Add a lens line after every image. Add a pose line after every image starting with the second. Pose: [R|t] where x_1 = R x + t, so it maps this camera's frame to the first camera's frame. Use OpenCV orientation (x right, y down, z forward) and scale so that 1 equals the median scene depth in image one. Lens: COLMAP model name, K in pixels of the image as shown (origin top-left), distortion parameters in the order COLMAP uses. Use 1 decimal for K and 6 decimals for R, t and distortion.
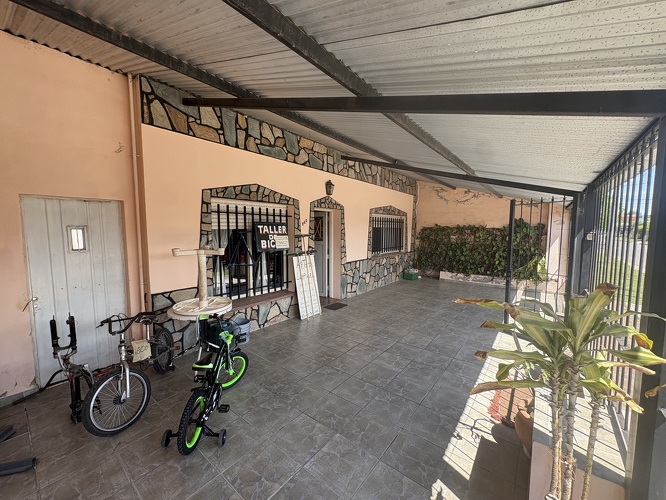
lens RADIAL K [[265.7, 0, 333.7], [0, 265.7, 252.5], [0, 0, 1]] dist [-0.001490, 0.000359]
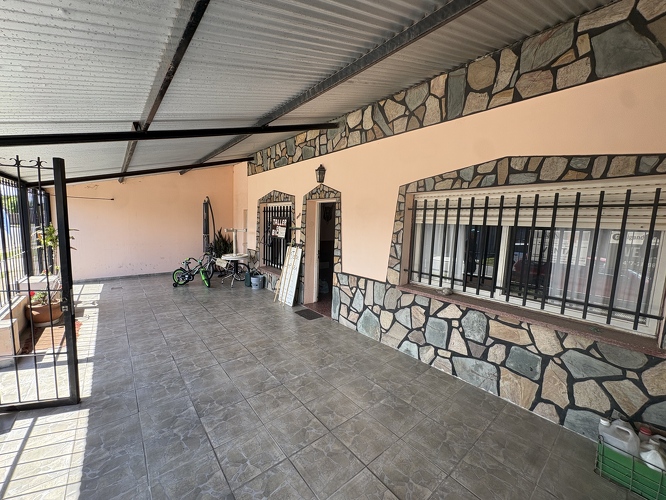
lens RADIAL K [[265.7, 0, 333.5], [0, 265.7, 250.8], [0, 0, 1]] dist [-0.001490, 0.000359]
pose [[-0.202589, 0.098842, -0.974263, 0.812866], [-0.117220, 0.985292, 0.124335, -0.114129], [0.972223, 0.139392, -0.188023, 1.227839]]
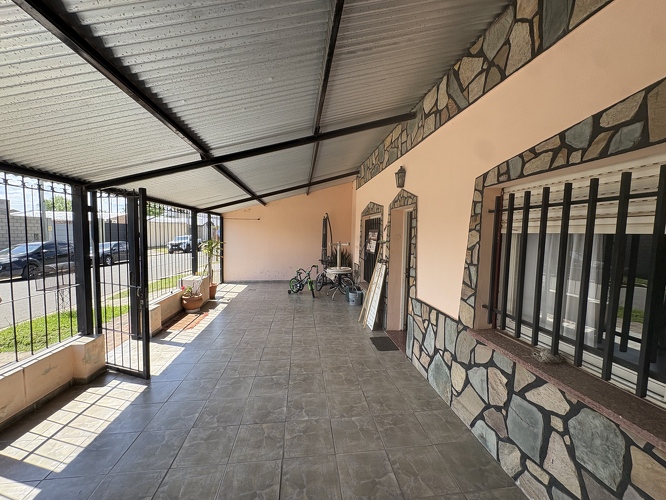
lens RADIAL K [[265.7, 0, 333.0], [0, 265.7, 250.9], [0, 0, 1]] dist [-0.001490, 0.000359]
pose [[-0.699769, 0.035300, -0.713497, 0.616302], [-0.080703, 0.988478, 0.128055, -0.127092], [0.709796, 0.147190, -0.688857, 1.381449]]
